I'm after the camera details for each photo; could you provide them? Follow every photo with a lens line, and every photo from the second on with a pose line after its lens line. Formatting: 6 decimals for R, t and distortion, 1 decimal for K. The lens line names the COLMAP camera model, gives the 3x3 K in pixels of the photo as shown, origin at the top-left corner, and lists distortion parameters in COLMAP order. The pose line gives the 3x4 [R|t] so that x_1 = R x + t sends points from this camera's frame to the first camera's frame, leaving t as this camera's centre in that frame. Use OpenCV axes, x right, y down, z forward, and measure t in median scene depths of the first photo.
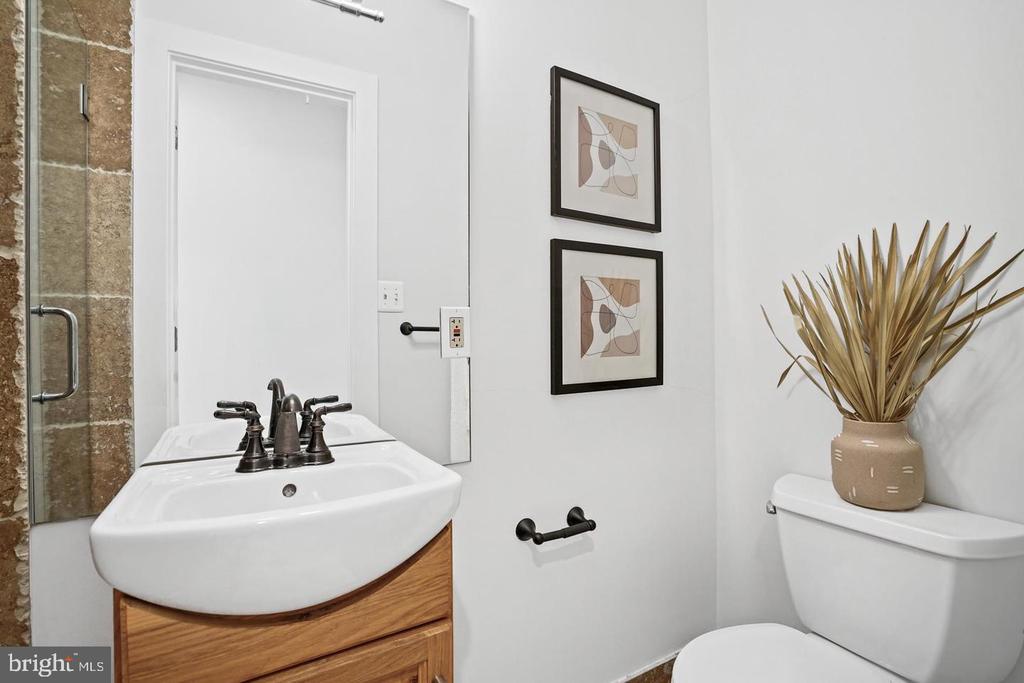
lens RADIAL K [[484.1, 0, 511.9], [0, 484.1, 335.6], [0, 0, 1]] dist [0.002322, 0.001428]
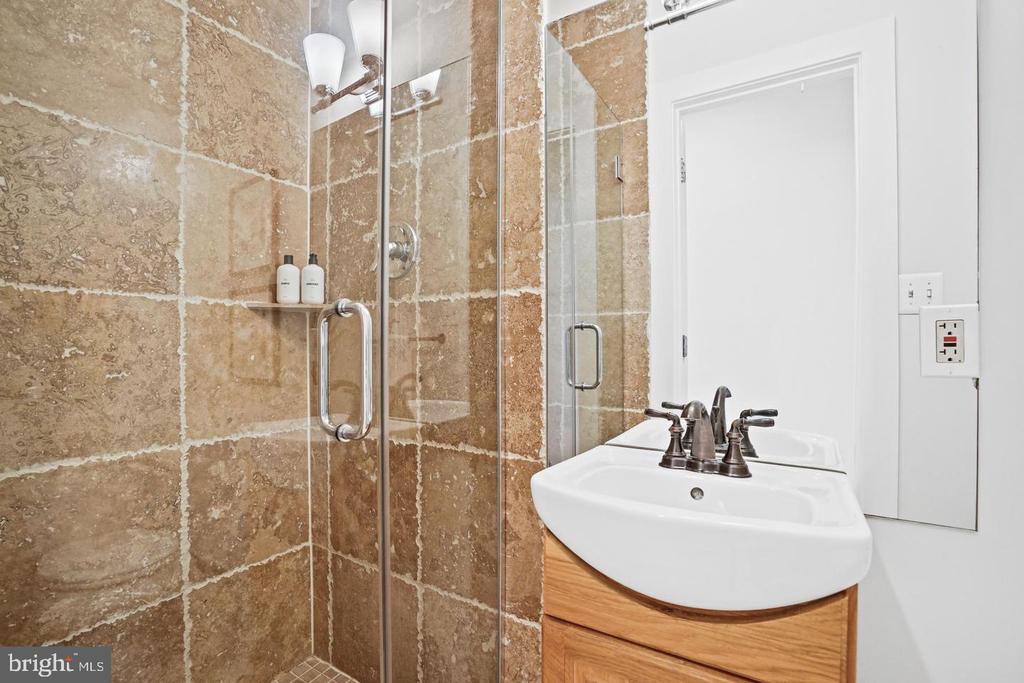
lens RADIAL K [[491.9, 0, 512.0], [0, 491.9, 341.5], [0, 0, 1]] dist [-0.000187, 0.001120]
pose [[0.492710, 0.000719, -0.870193, 0.192976], [-0.002084, 0.999998, -0.000354, -0.004394], [0.870191, 0.001988, 0.492711, 0.097202]]
